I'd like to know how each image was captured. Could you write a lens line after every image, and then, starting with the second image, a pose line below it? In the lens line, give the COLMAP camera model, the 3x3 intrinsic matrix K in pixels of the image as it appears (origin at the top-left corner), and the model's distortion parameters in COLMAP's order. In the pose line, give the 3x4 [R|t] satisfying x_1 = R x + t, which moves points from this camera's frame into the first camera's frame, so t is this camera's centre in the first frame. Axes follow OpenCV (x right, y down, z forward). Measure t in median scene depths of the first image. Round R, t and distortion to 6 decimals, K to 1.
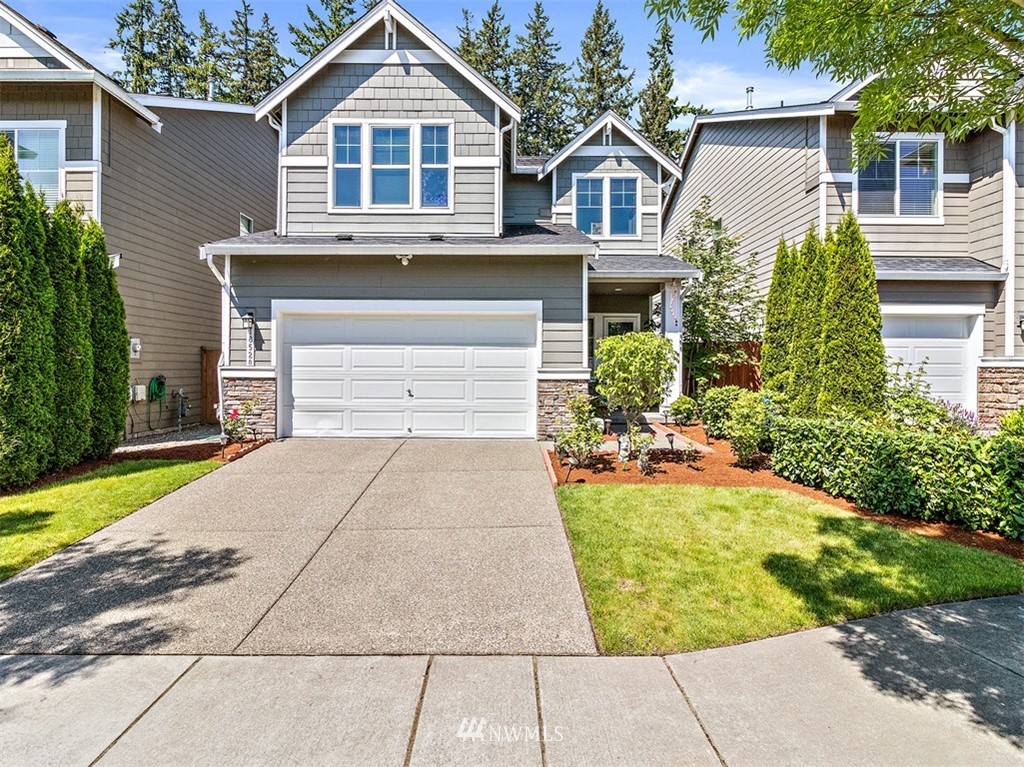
lens RADIAL K [[502.9, 0, 509.1], [0, 502.9, 377.5], [0, 0, 1]] dist [-0.003703, -0.000787]
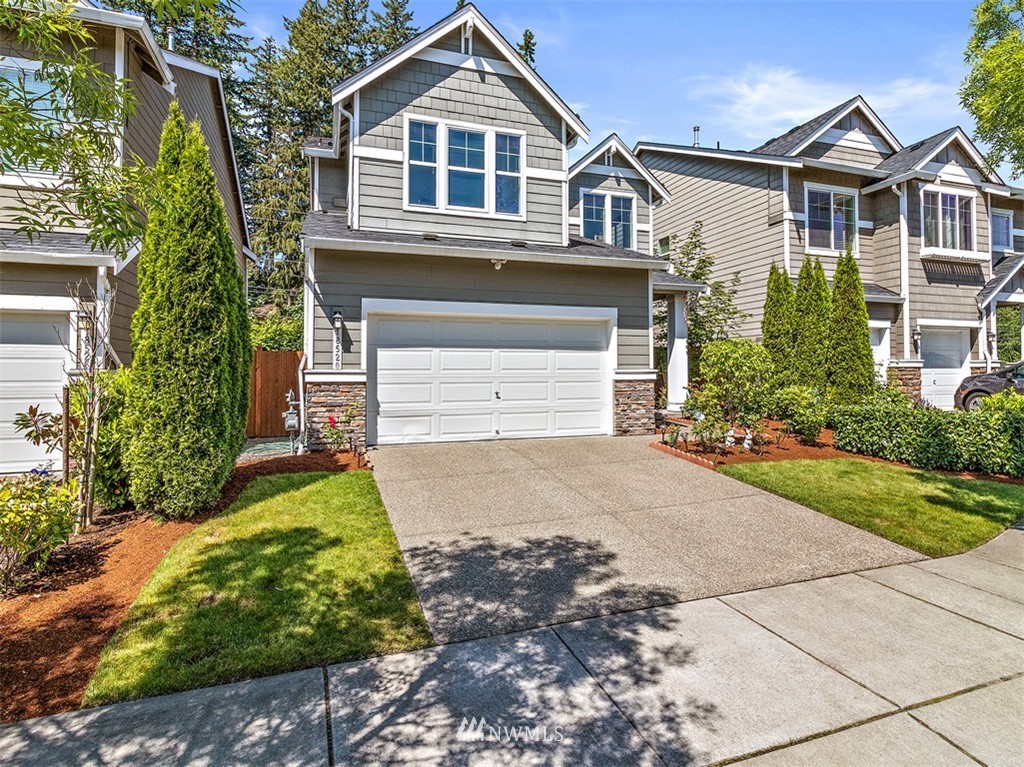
lens RADIAL K [[542.6, 0, 510.2], [0, 542.6, 369.8], [0, 0, 1]] dist [-0.003800, -0.000066]
pose [[0.945047, -0.006638, 0.326868, -0.511008], [0.014277, 0.999678, -0.020978, 0.003011], [-0.326624, 0.024492, 0.944837, -0.039339]]
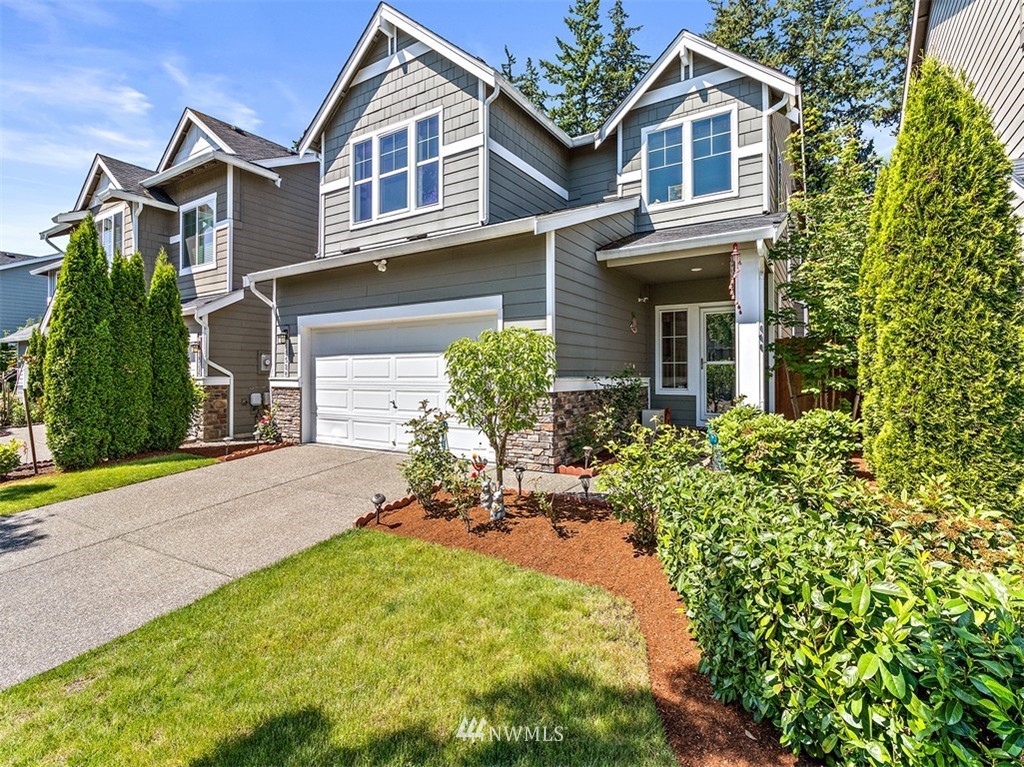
lens RADIAL K [[502.9, 0, 509.1], [0, 502.9, 377.5], [0, 0, 1]] dist [-0.003703, -0.000787]
pose [[0.844187, -0.003846, -0.536035, 0.481185], [-0.003889, 0.999904, -0.013298, -0.007981], [0.536035, 0.013310, 0.844091, 0.299804]]
